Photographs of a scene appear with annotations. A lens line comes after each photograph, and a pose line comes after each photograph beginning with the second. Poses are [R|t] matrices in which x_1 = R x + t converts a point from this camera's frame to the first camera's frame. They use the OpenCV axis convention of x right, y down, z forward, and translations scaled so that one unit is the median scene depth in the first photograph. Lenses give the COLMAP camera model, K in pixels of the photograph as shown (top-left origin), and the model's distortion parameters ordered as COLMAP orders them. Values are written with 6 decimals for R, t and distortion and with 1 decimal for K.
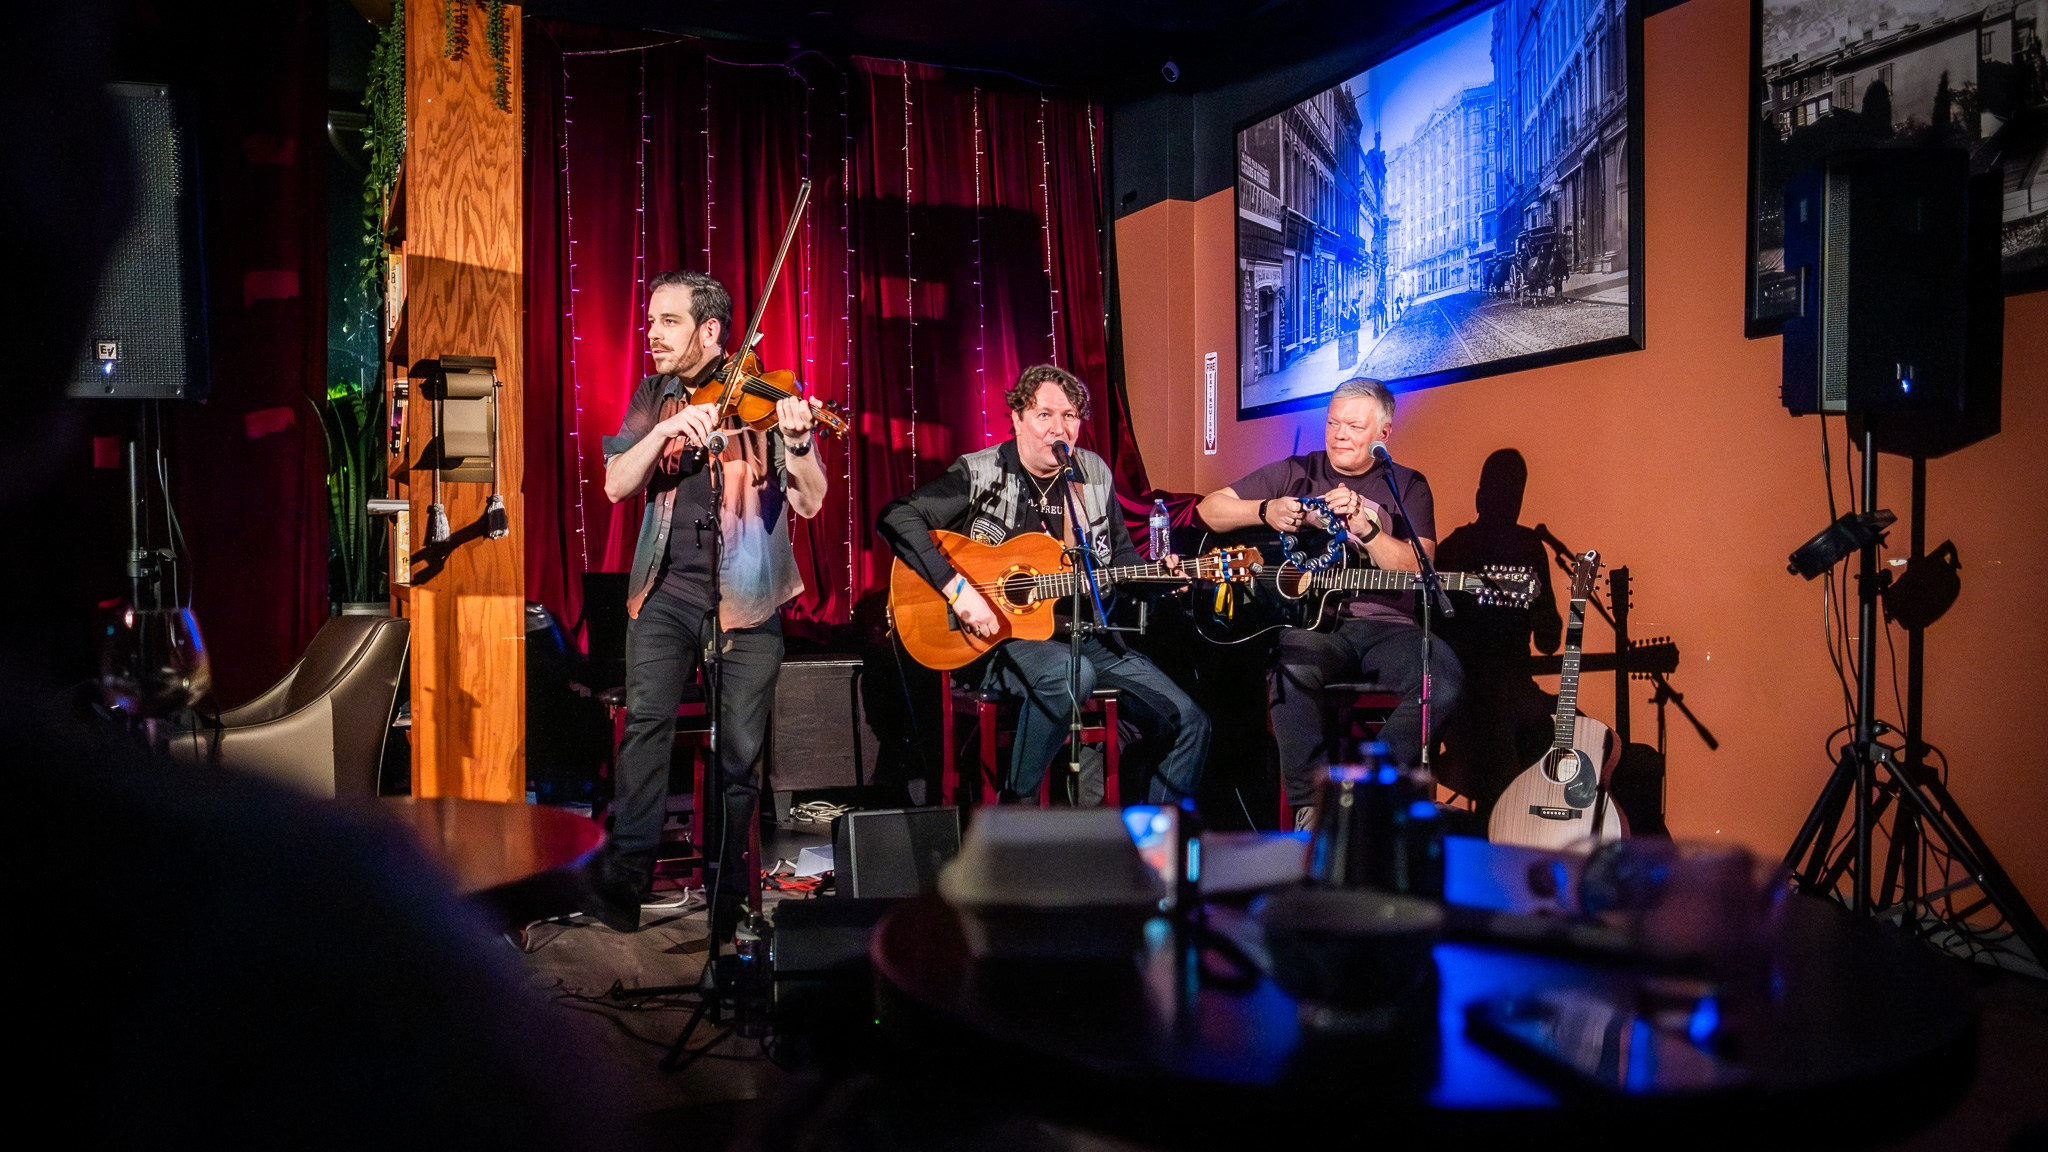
lens RADIAL K [[1626.1, 0, 997.0], [0, 1626.1, 625.2], [0, 0, 1]] dist [-0.000322, 0.001608]
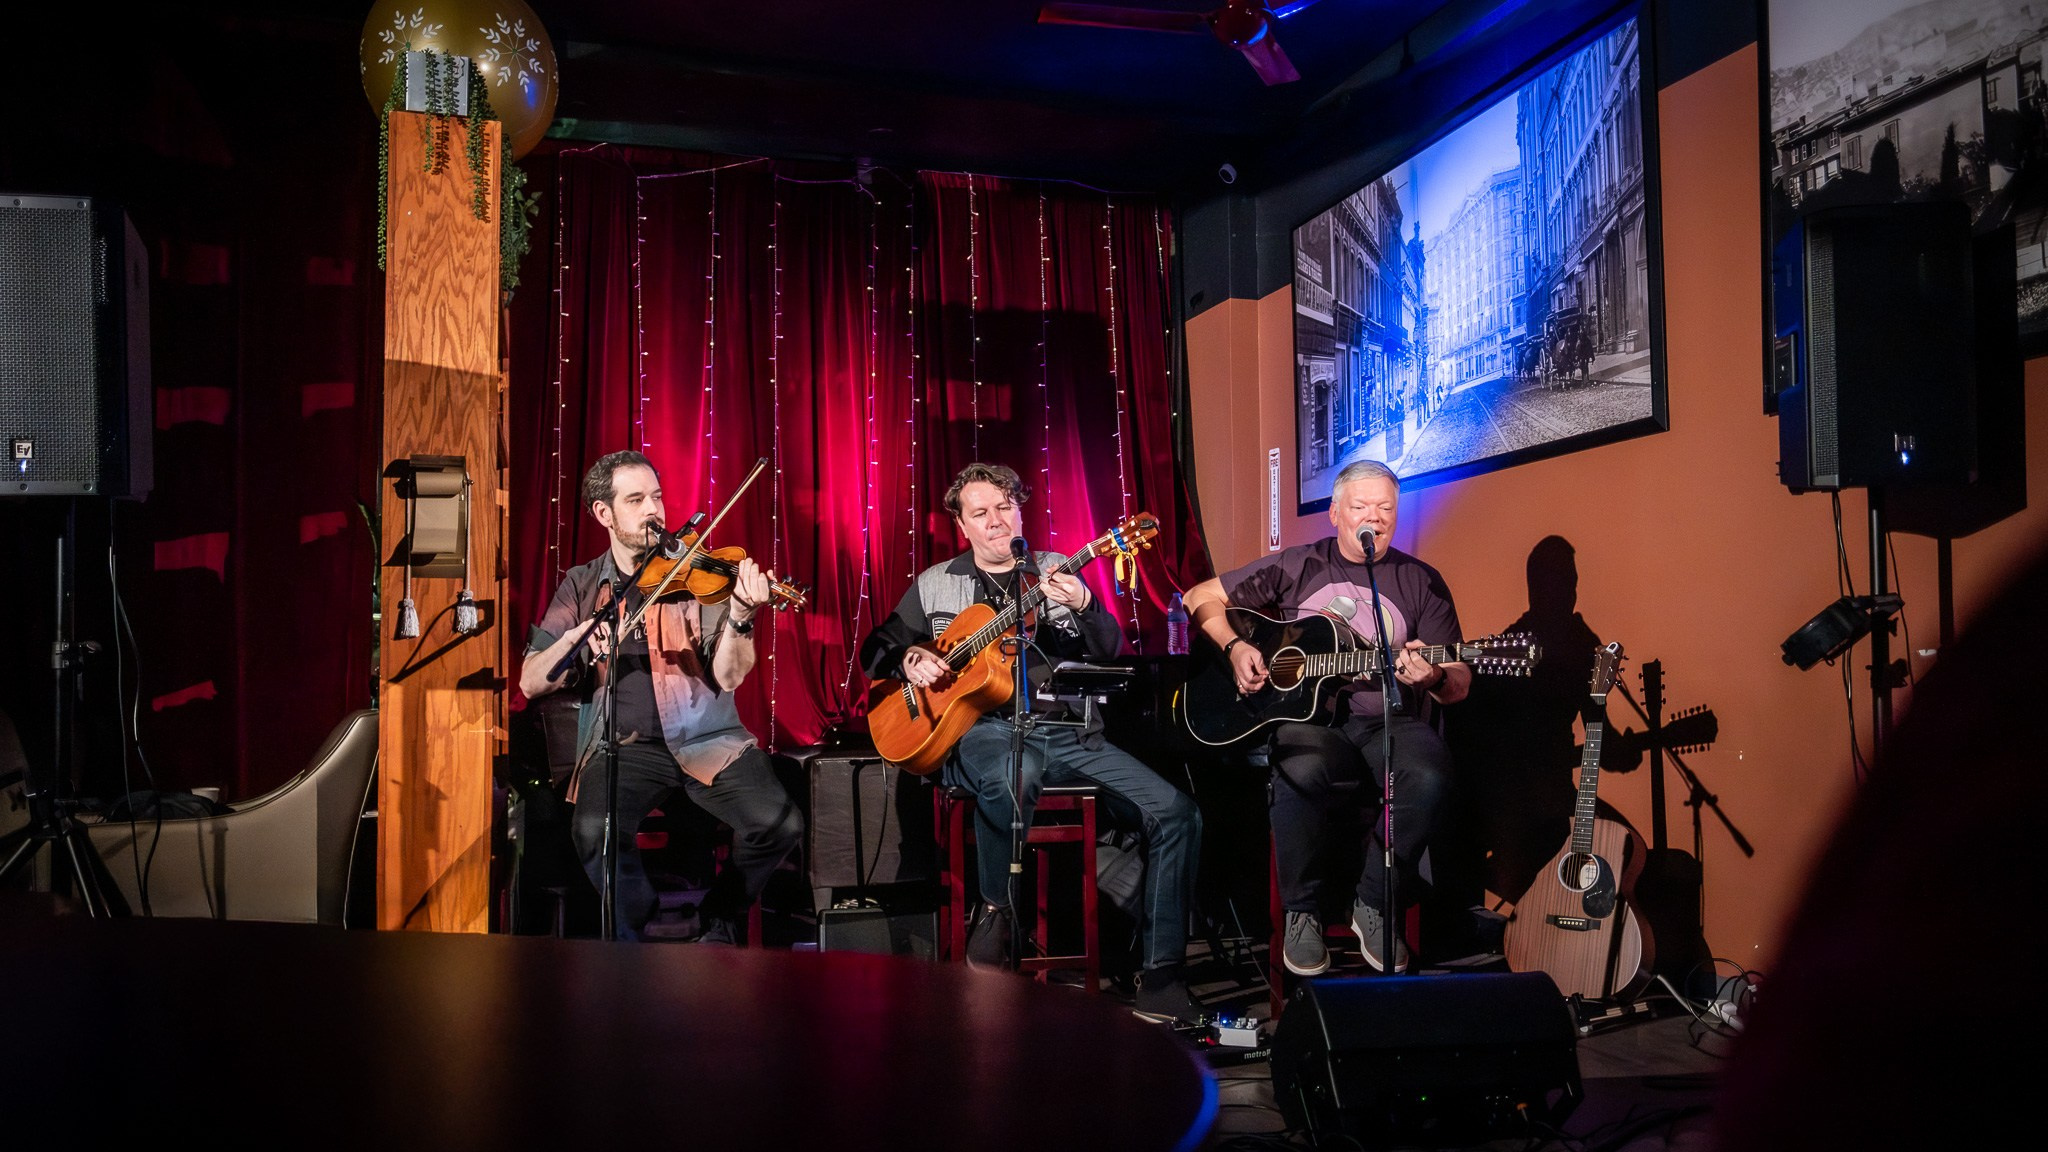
lens RADIAL K [[1566.0, 0, 1016.6], [0, 1566.0, 616.3], [0, 0, 1]] dist [-0.000066, 0.001498]
pose [[0.993263, -0.005584, -0.115749, 0.111508], [-0.002566, 0.997534, -0.070142, 0.003098], [0.115856, 0.069967, 0.990799, 0.051445]]
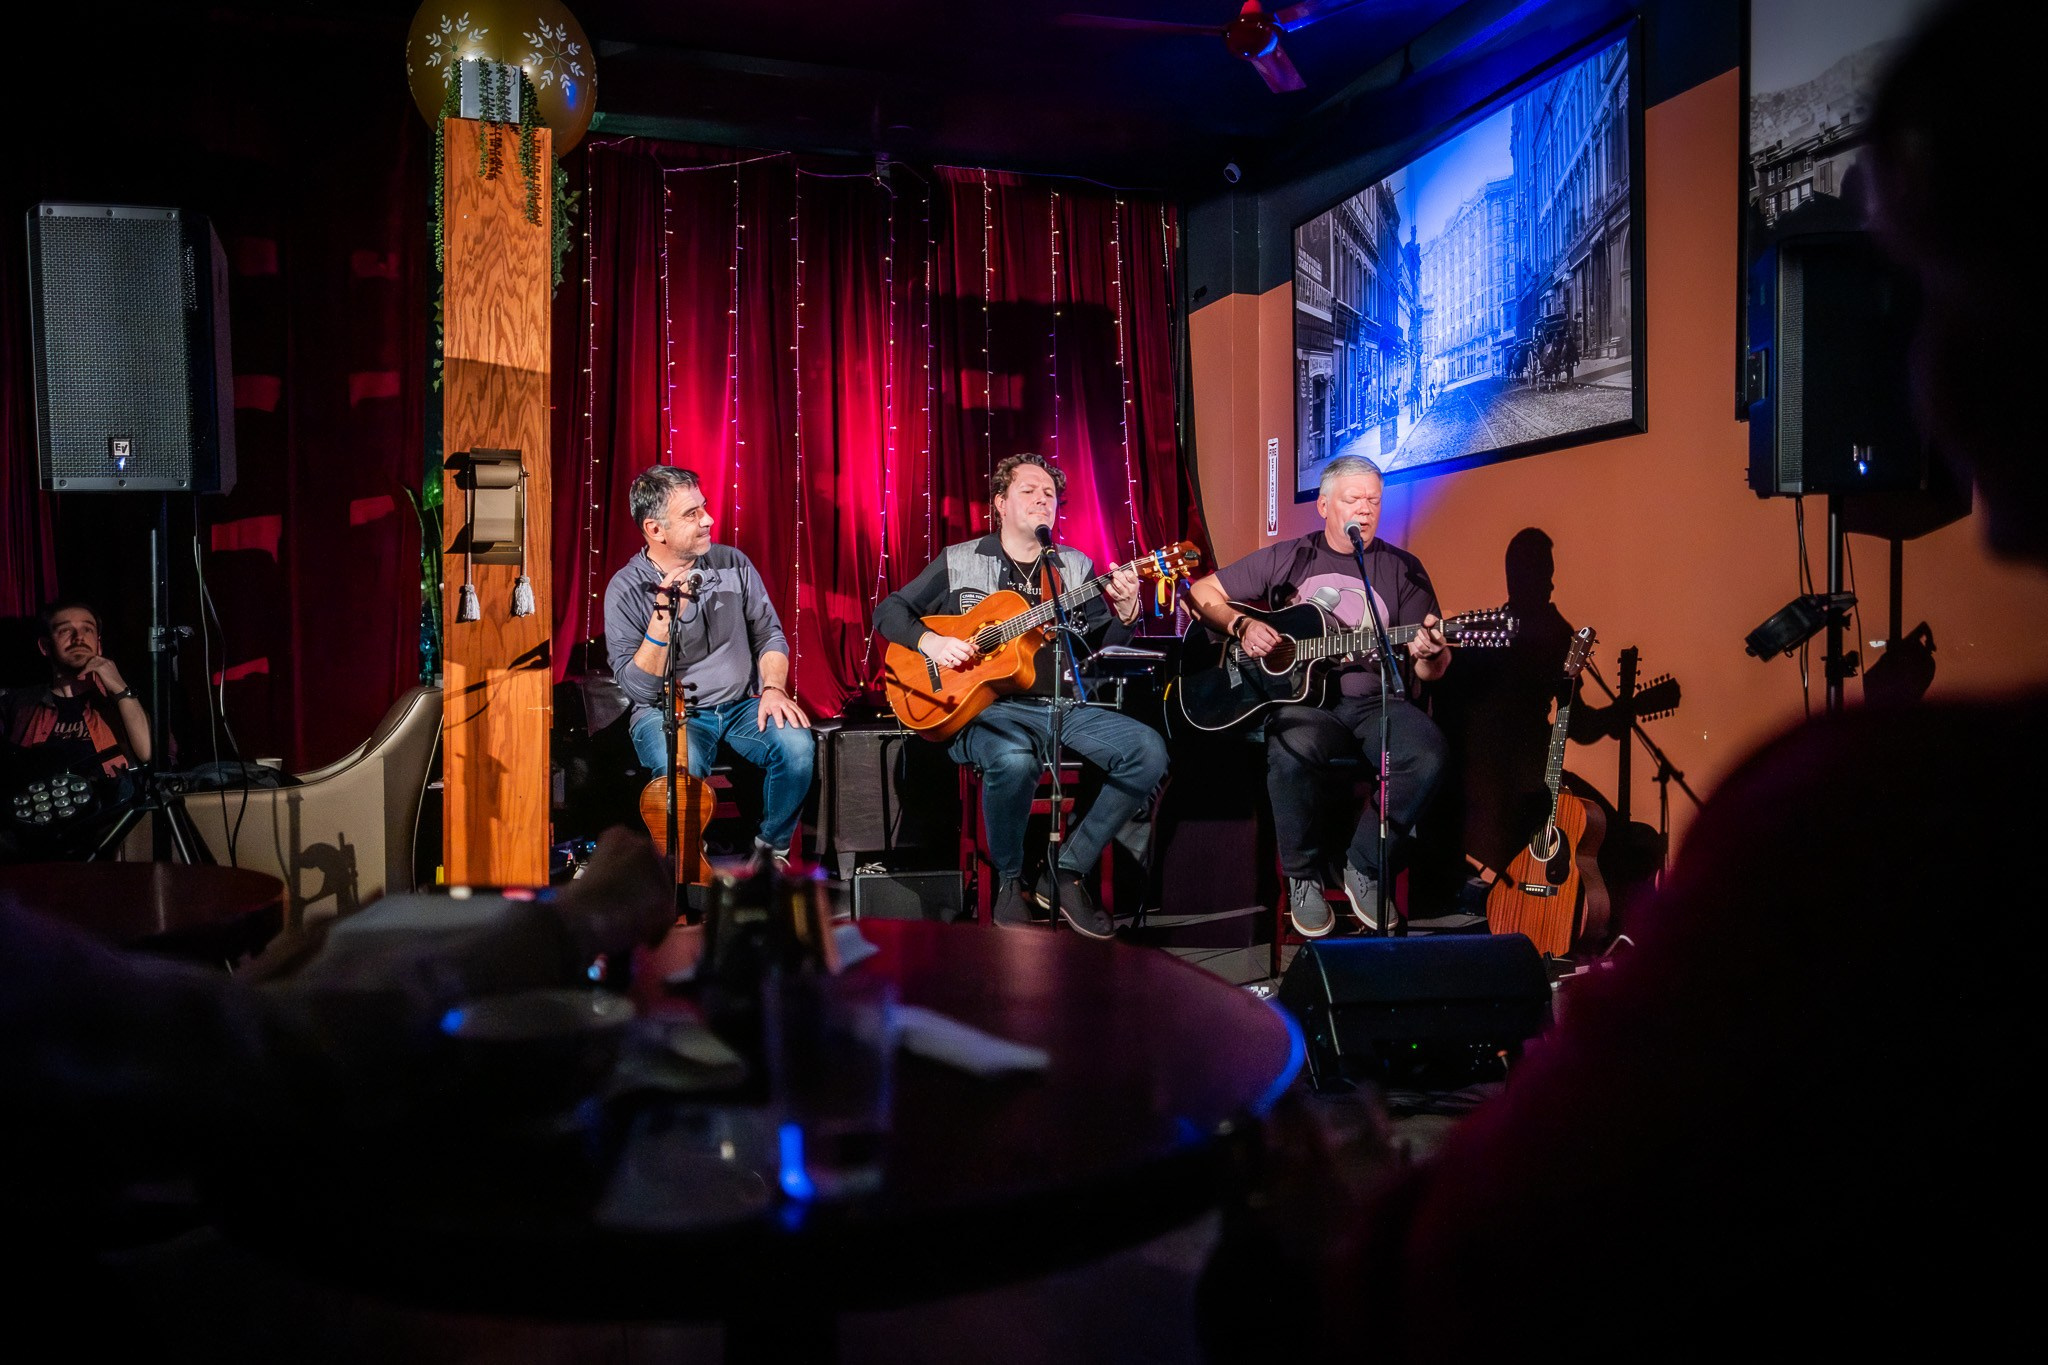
lens RADIAL K [[1524.2, 0, 1038.7], [0, 1524.2, 661.1], [0, 0, 1]] dist [-0.000420, 0.001832]
pose [[0.995442, 0.005349, -0.095216, 0.098815], [-0.007366, 0.999756, -0.020848, -0.003689], [0.095081, 0.021454, 0.995238, 0.016366]]
